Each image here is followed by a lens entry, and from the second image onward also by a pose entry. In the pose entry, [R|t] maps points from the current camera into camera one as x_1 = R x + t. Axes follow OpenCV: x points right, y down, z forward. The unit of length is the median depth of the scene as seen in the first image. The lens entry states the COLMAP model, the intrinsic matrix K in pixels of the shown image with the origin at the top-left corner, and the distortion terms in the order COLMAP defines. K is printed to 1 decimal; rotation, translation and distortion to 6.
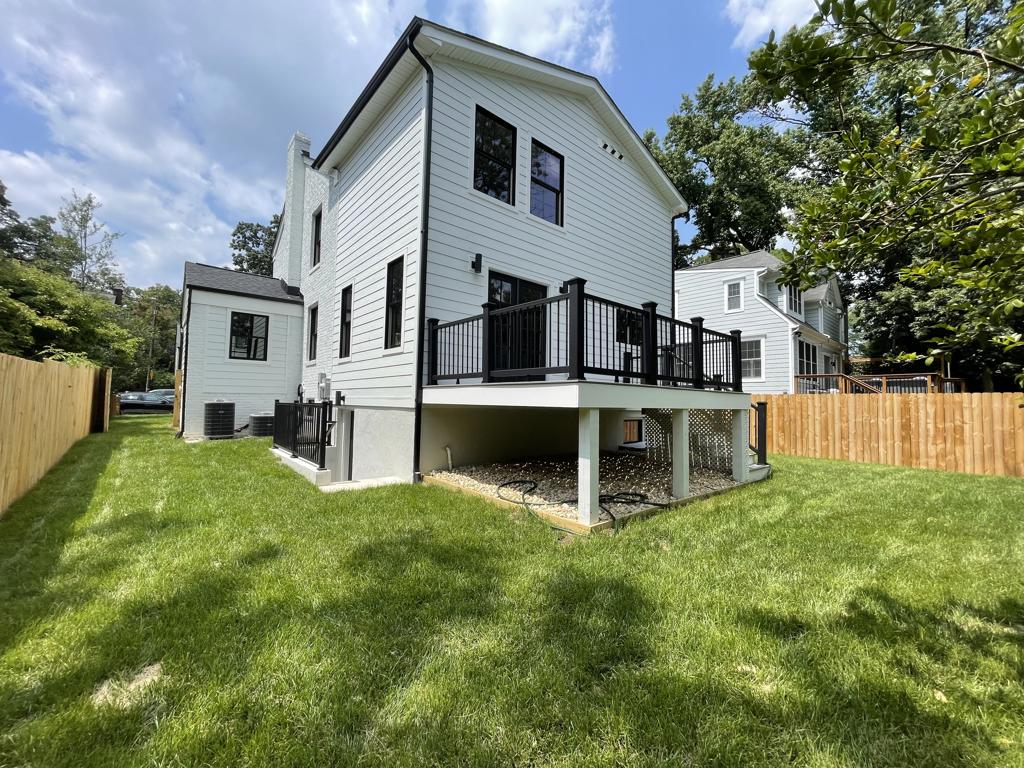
lens RADIAL K [[412.4, 0, 509.6], [0, 412.4, 380.7], [0, 0, 1]] dist [0.000504, -0.000075]
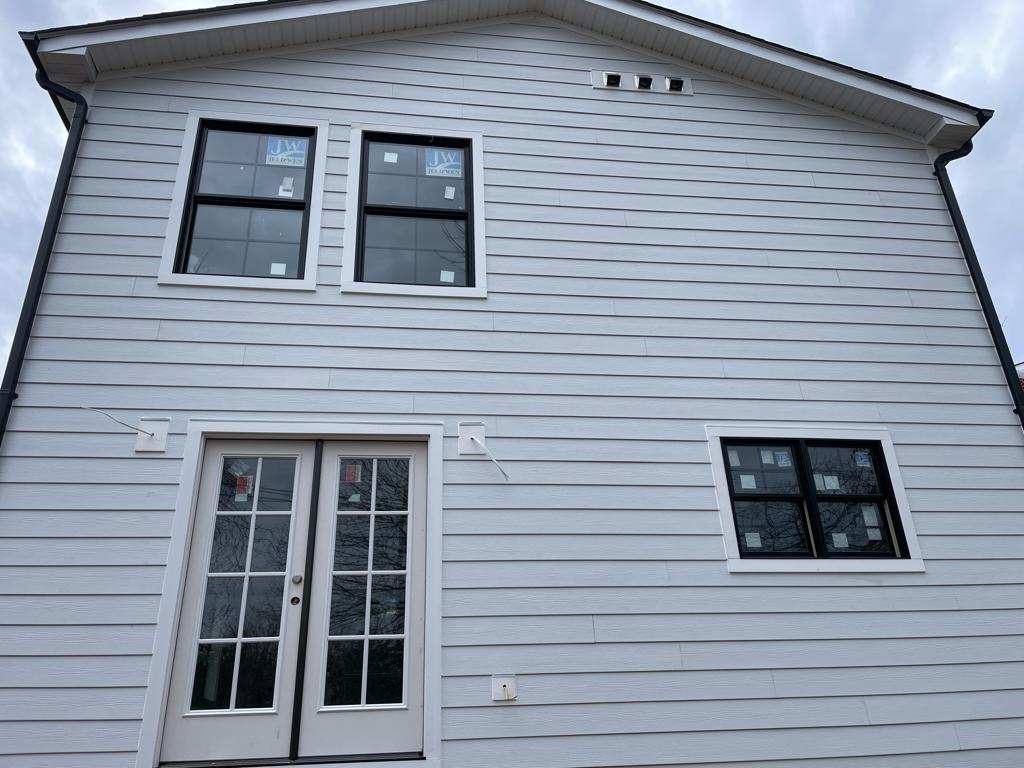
lens RADIAL K [[773.2, 0, 516.1], [0, 773.2, 373.7], [0, 0, 1]] dist [0.053150, -0.068289]
pose [[0.833908, -0.276937, -0.477392, 0.453906], [0.072614, 0.912527, -0.402519, -0.011139], [0.547105, 0.300999, 0.781073, 0.464248]]
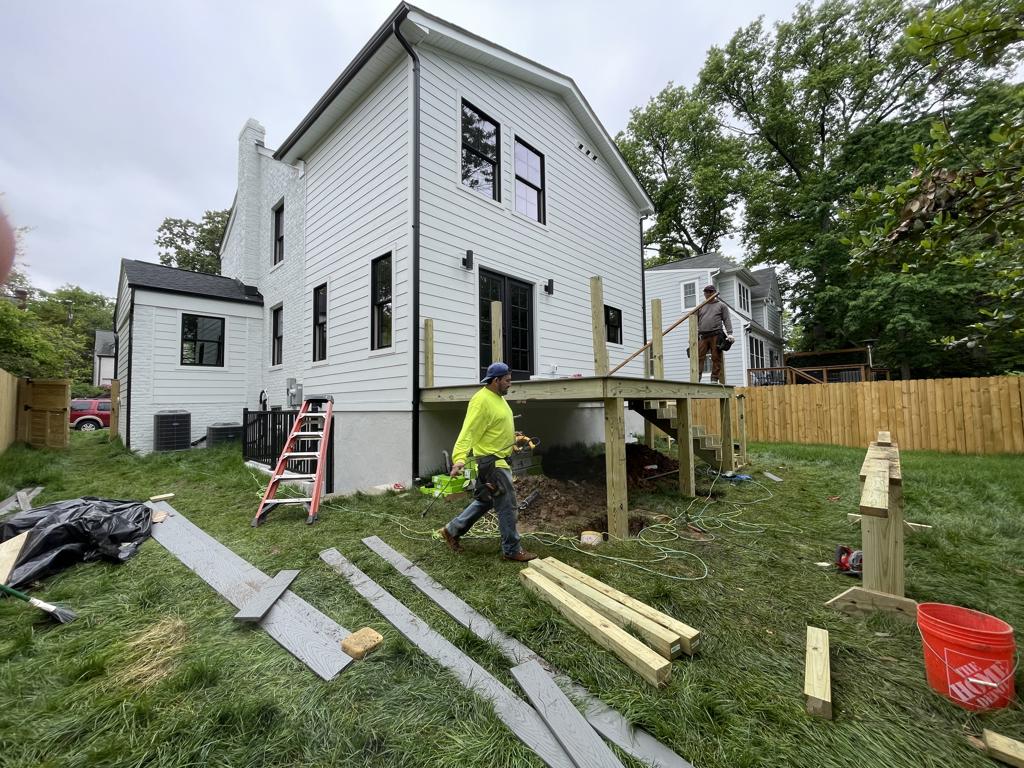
lens RADIAL K [[412.4, 0, 509.6], [0, 412.4, 380.7], [0, 0, 1]] dist [0.000504, -0.000075]
pose [[0.992916, -0.027376, 0.115624, -0.078201], [0.027705, 0.999615, -0.001238, 0.002567], [-0.115545, 0.004432, 0.993292, 0.018422]]
